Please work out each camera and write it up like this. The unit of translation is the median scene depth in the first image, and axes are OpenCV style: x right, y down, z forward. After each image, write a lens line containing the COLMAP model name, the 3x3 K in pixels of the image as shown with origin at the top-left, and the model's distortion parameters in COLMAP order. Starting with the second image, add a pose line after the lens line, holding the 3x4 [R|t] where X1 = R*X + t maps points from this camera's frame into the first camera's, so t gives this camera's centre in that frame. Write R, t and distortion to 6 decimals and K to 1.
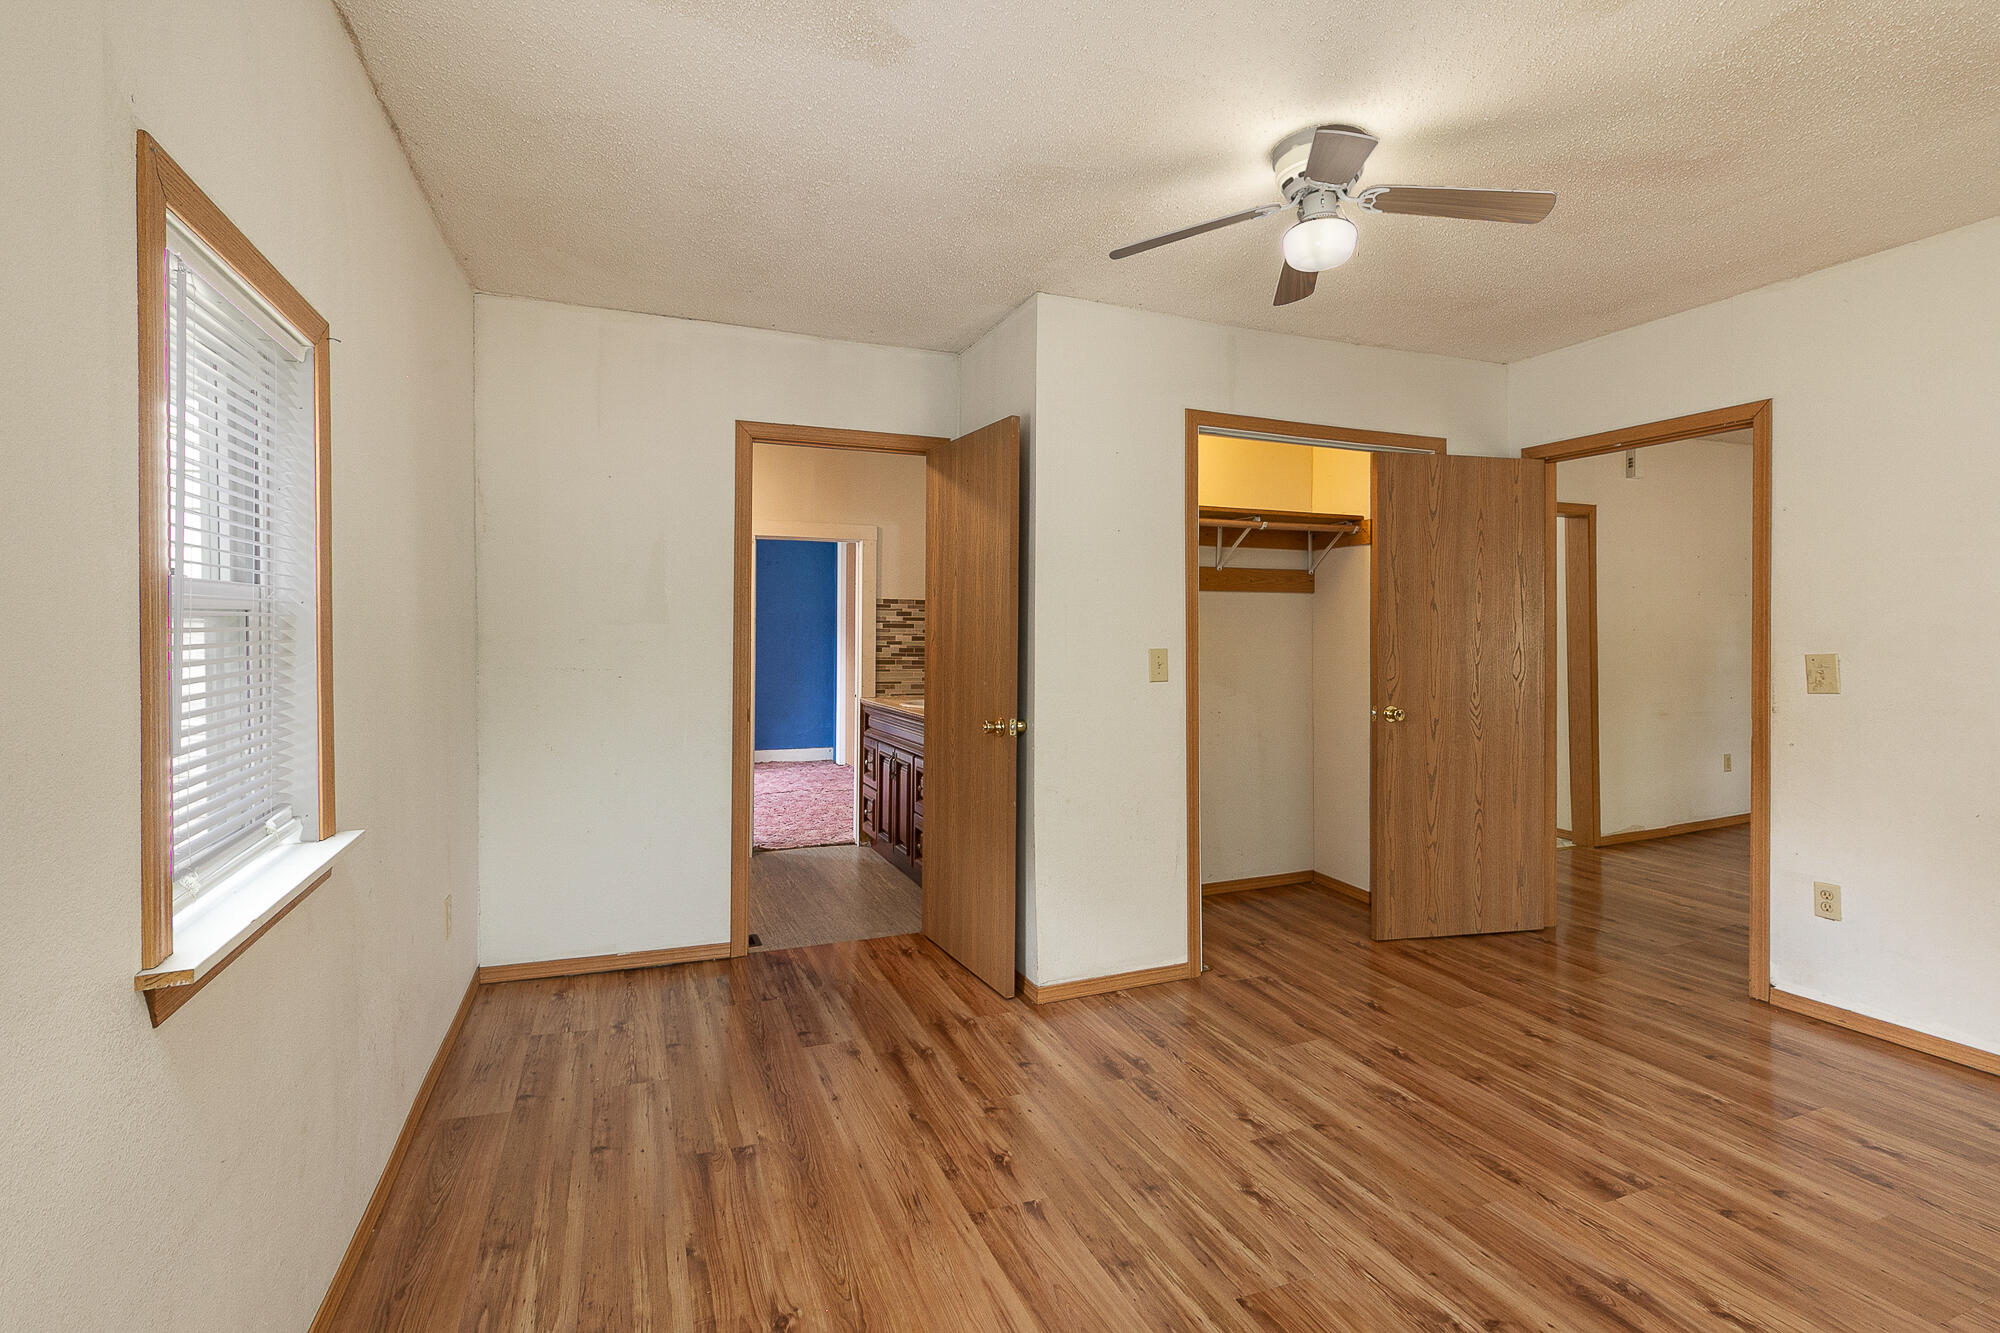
lens RADIAL K [[912.8, 0, 1005.6], [0, 912.8, 660.9], [0, 0, 1]] dist [0.000684, -0.000260]
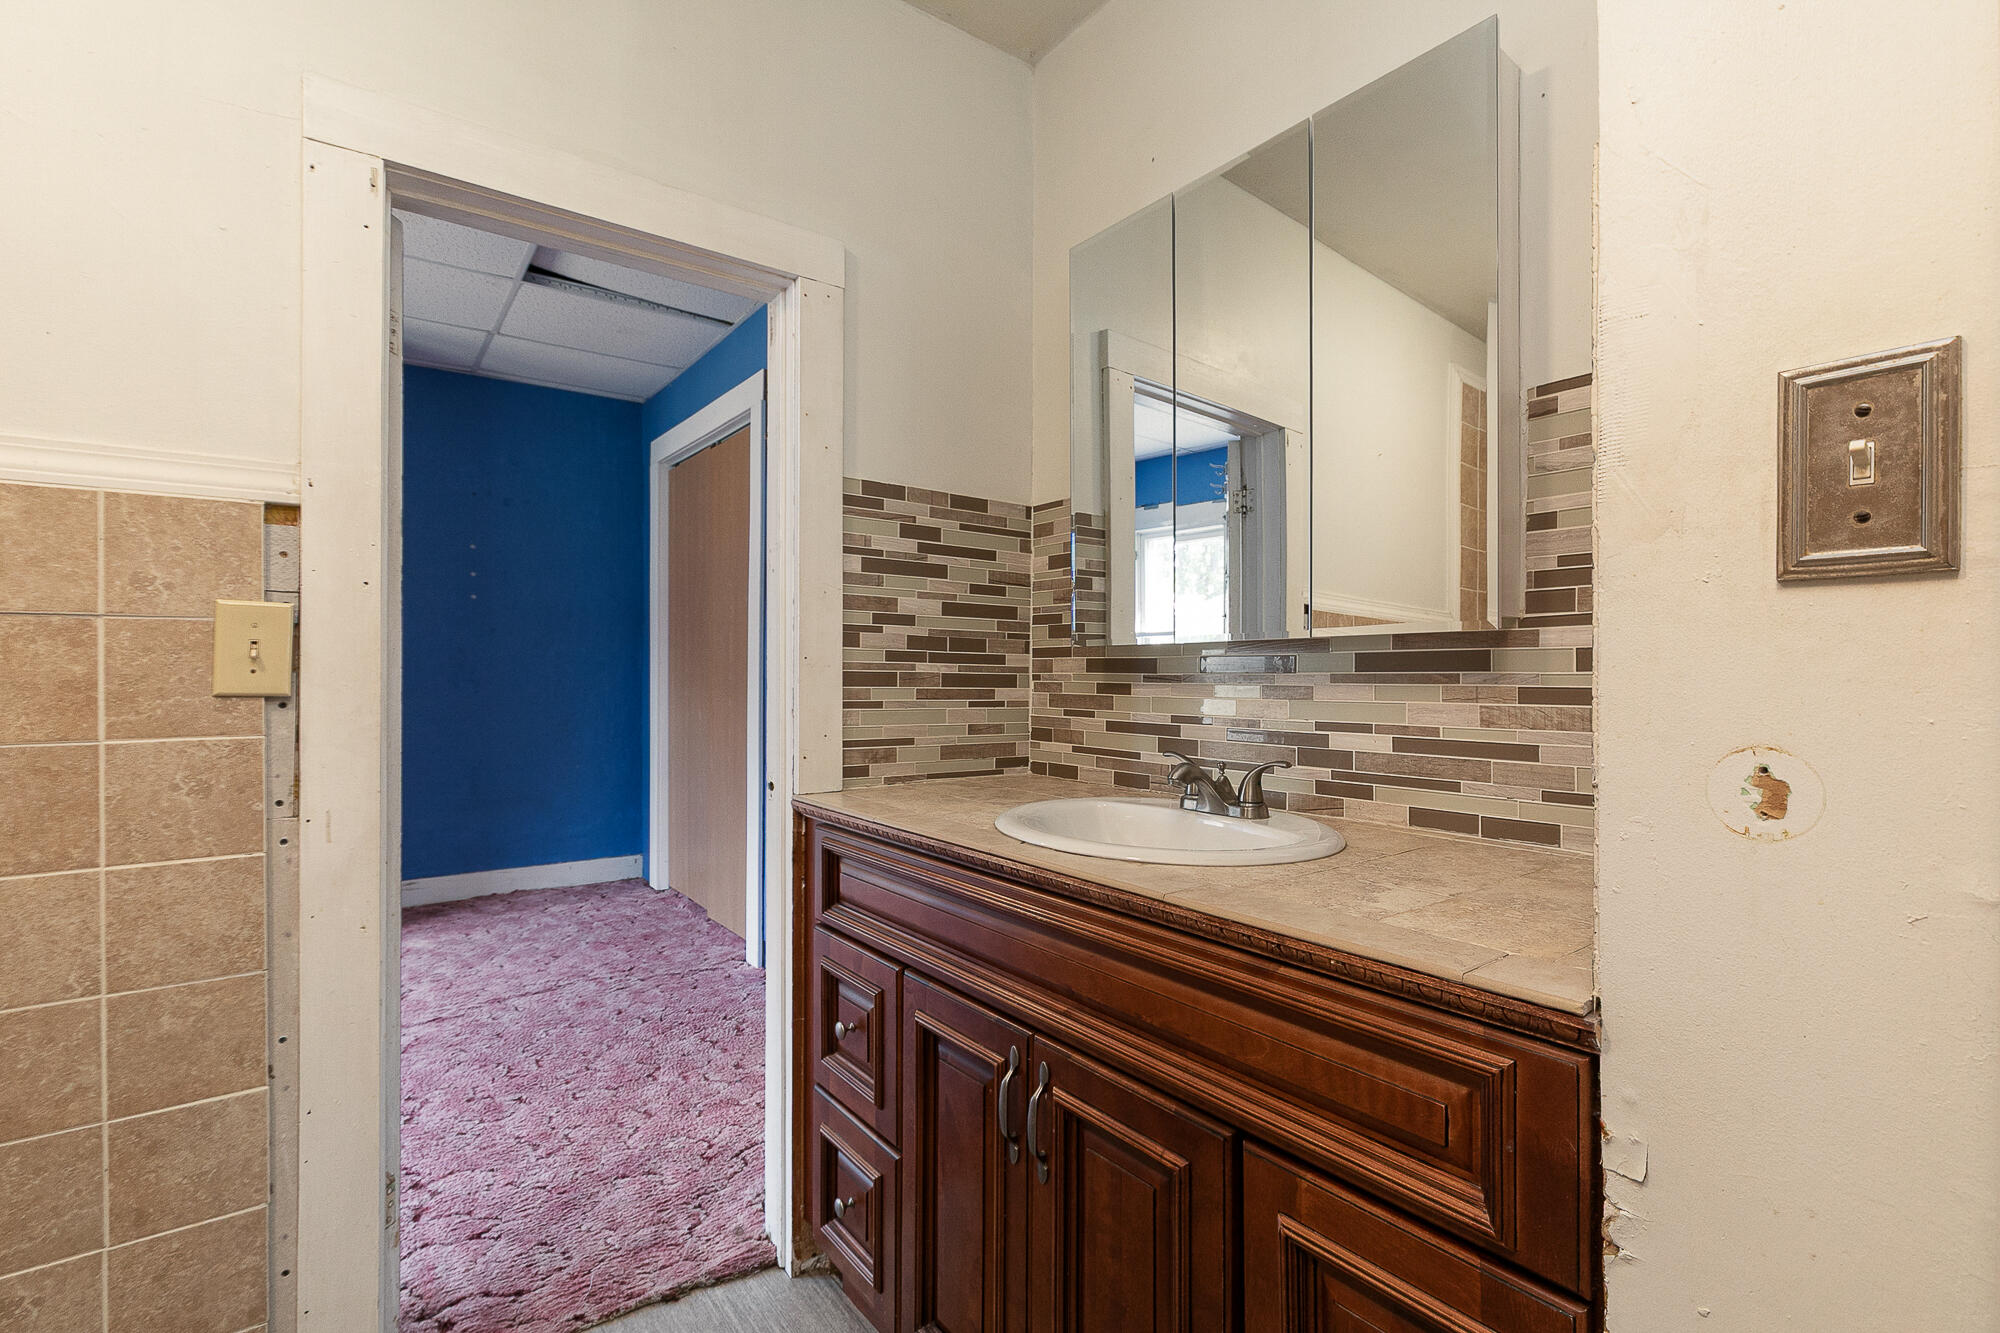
lens RADIAL K [[879.7, 0, 993.8], [0, 879.7, 686.8], [0, 0, 1]] dist [-0.000105, 0.000006]
pose [[0.973981, -0.009836, 0.226418, -0.295196], [0.012693, 0.999857, -0.011165, 0.015070], [-0.226276, 0.013748, 0.973966, 1.278159]]
